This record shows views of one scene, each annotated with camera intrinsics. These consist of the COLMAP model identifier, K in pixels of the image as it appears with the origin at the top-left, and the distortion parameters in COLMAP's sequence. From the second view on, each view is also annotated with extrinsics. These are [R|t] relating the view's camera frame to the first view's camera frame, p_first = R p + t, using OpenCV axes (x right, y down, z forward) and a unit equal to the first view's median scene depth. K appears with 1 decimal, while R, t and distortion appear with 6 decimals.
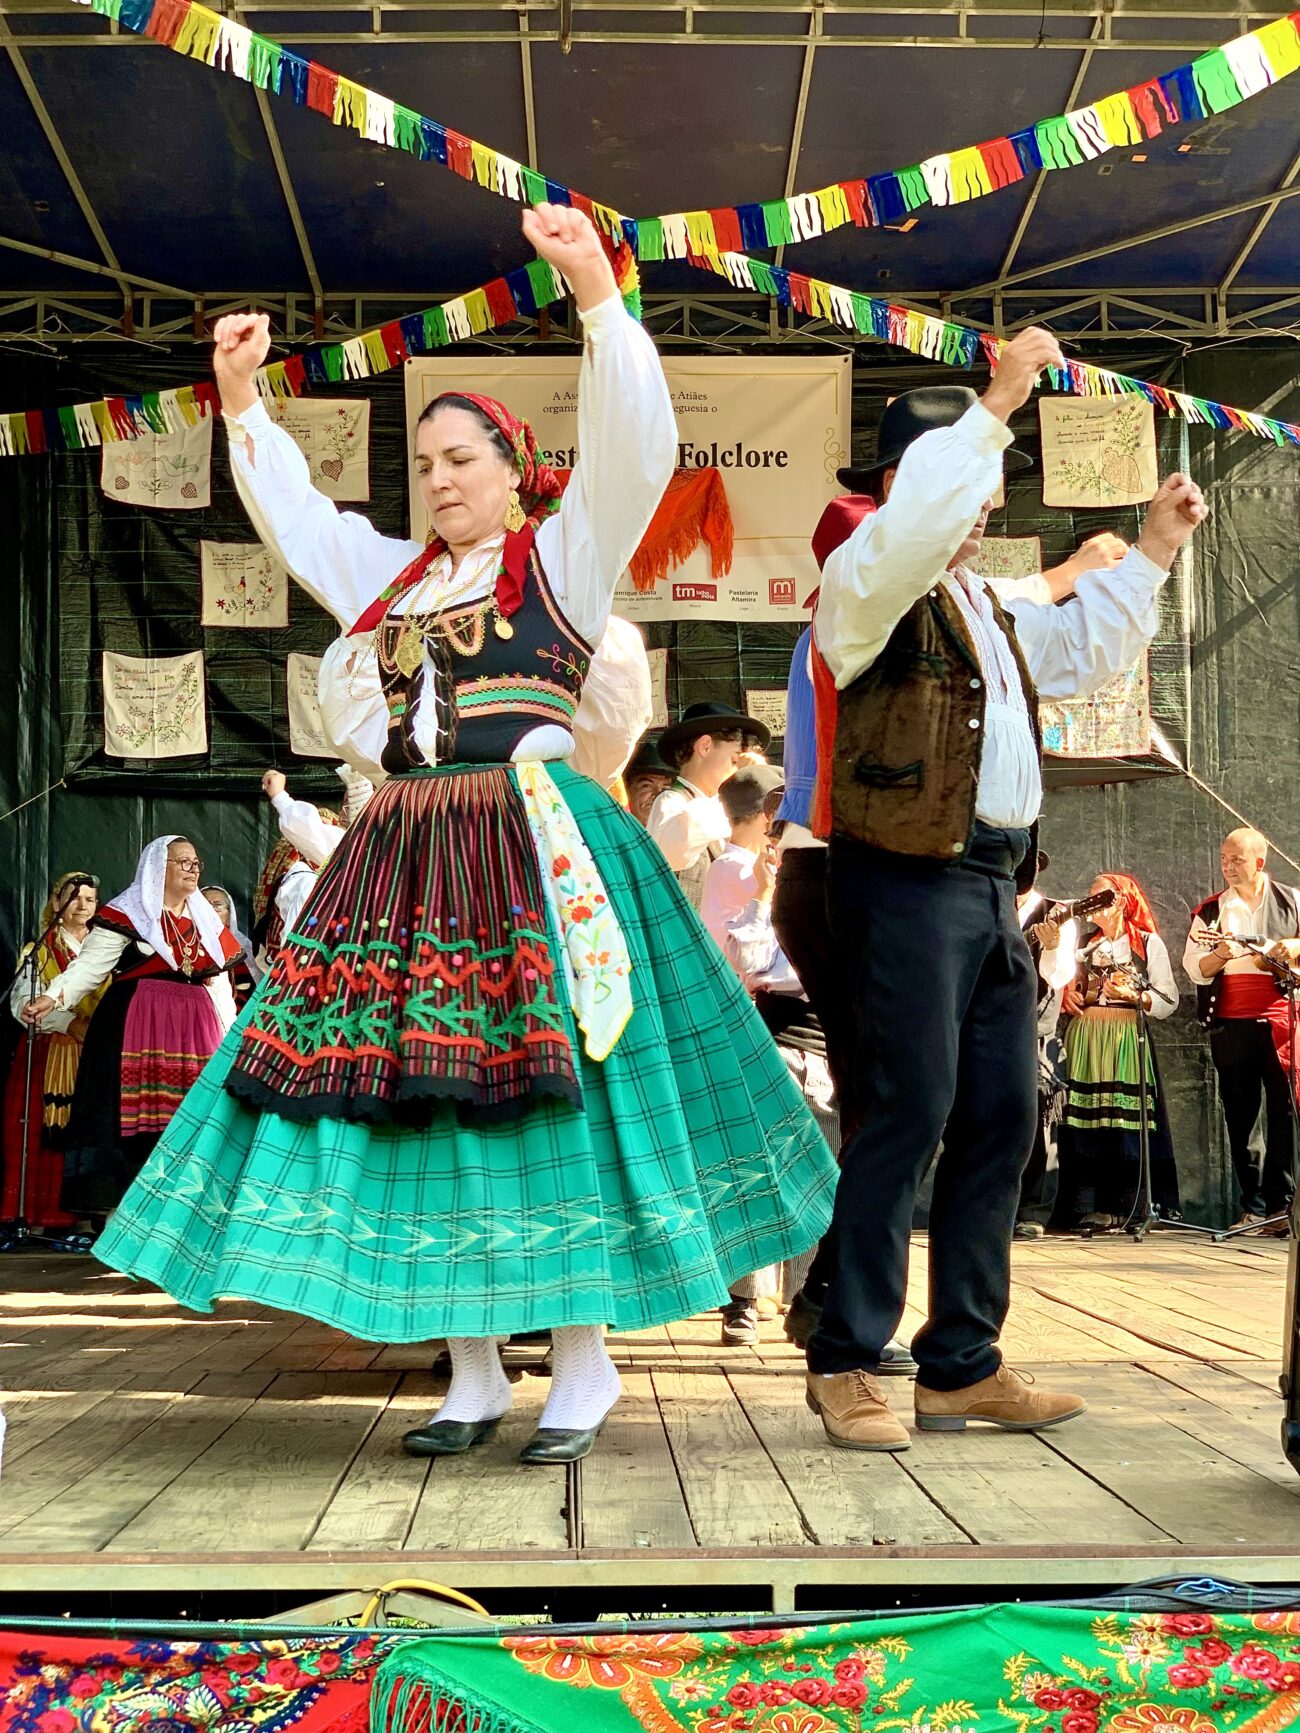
lens RADIAL K [[2594.4, 0, 668.8], [0, 2594.4, 811.1], [0, 0, 1]] dist [0.112282, 0.007500]
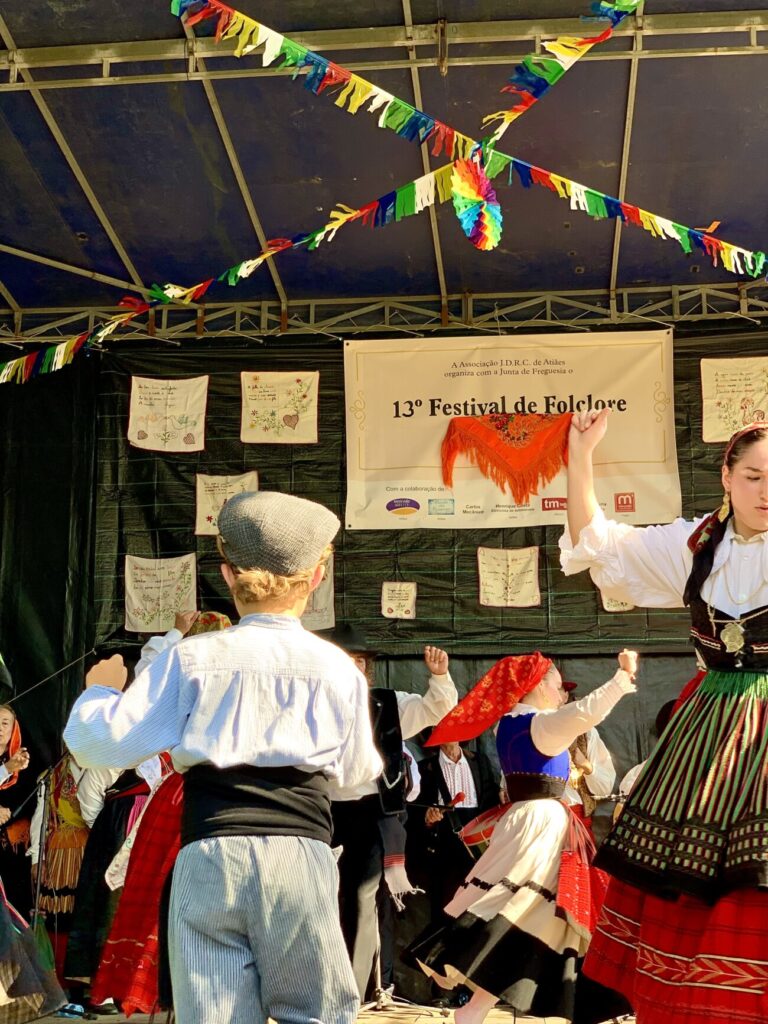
lens RADIAL K [[1450.2, 0, 384.0], [0, 1450.2, 508.0], [0, 0, 1]] dist [-0.014048, 0.034463]
pose [[0.992120, -0.021650, -0.123404, 0.012959], [0.004855, 0.990861, -0.134801, 0.017658], [0.125195, 0.133139, 0.983158, 0.260953]]
